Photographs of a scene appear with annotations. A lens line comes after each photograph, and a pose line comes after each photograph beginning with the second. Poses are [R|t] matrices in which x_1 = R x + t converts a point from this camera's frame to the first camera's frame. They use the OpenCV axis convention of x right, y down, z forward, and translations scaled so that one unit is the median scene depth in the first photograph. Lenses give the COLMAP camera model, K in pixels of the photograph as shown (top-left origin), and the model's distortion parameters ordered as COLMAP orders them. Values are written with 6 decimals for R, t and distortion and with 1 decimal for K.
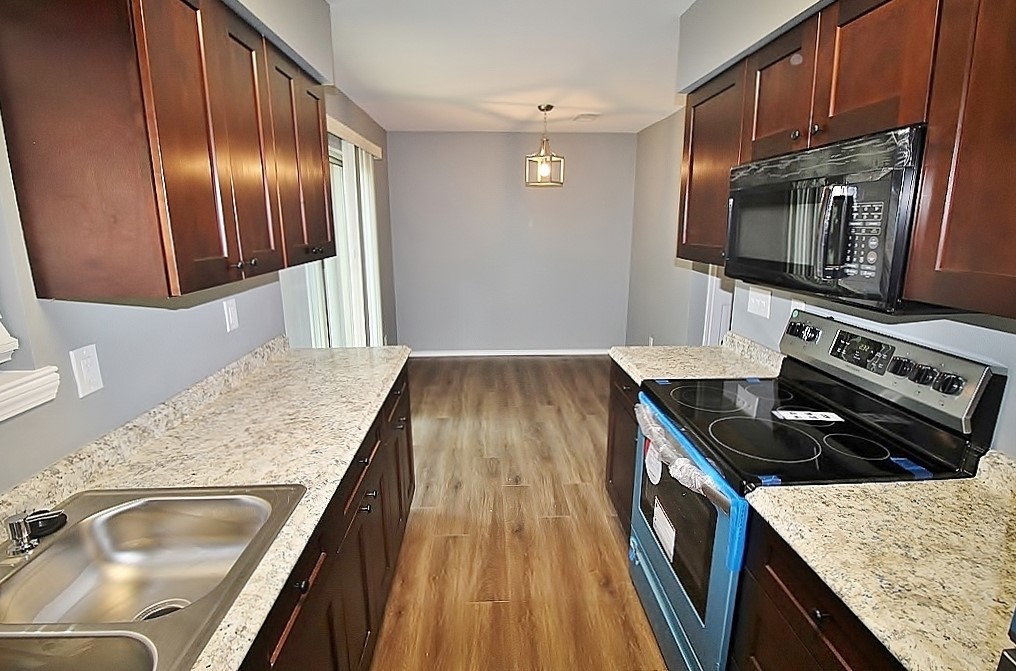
lens RADIAL K [[472.1, 0, 507.0], [0, 472.1, 321.2], [0, 0, 1]] dist [-0.000728, -0.000060]
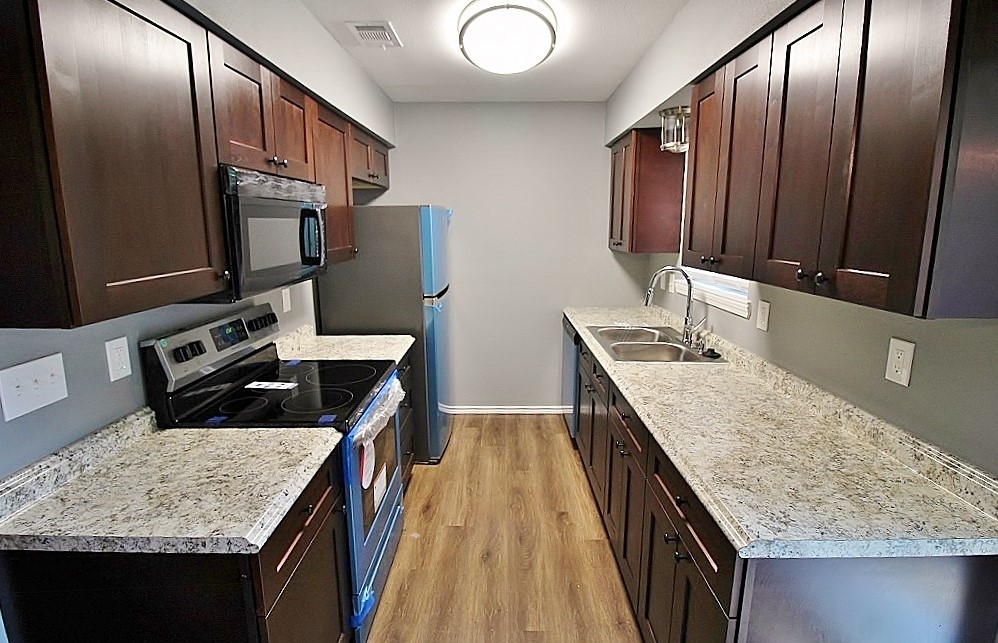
lens RADIAL K [[476.8, 0, 497.1], [0, 476.8, 311.5], [0, 0, 1]] dist [-0.002183, -0.010110]
pose [[-0.998377, -0.004168, 0.056795, -0.030889], [0.017653, 0.925540, 0.378238, -0.453031], [-0.054142, 0.378626, -0.923965, 2.082733]]
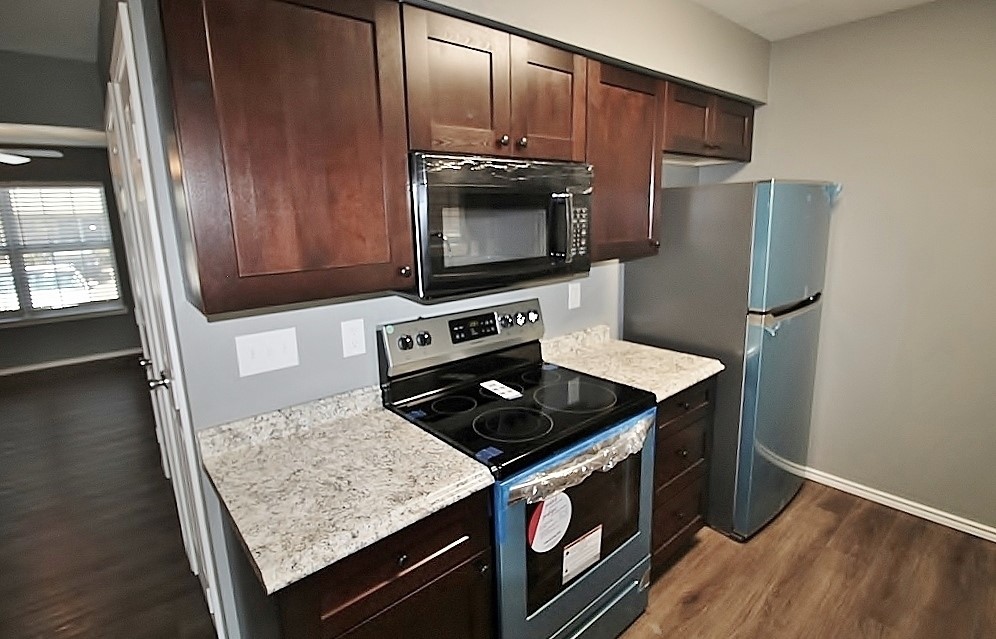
lens RADIAL K [[475.9, 0, 496.1], [0, 475.9, 309.5], [0, 0, 1]] dist [-0.002183, -0.010110]
pose [[-0.614841, -0.134150, 0.777158, -0.237312], [0.188545, 0.931848, 0.310017, -0.348104], [-0.765781, 0.337140, -0.547645, 1.595611]]
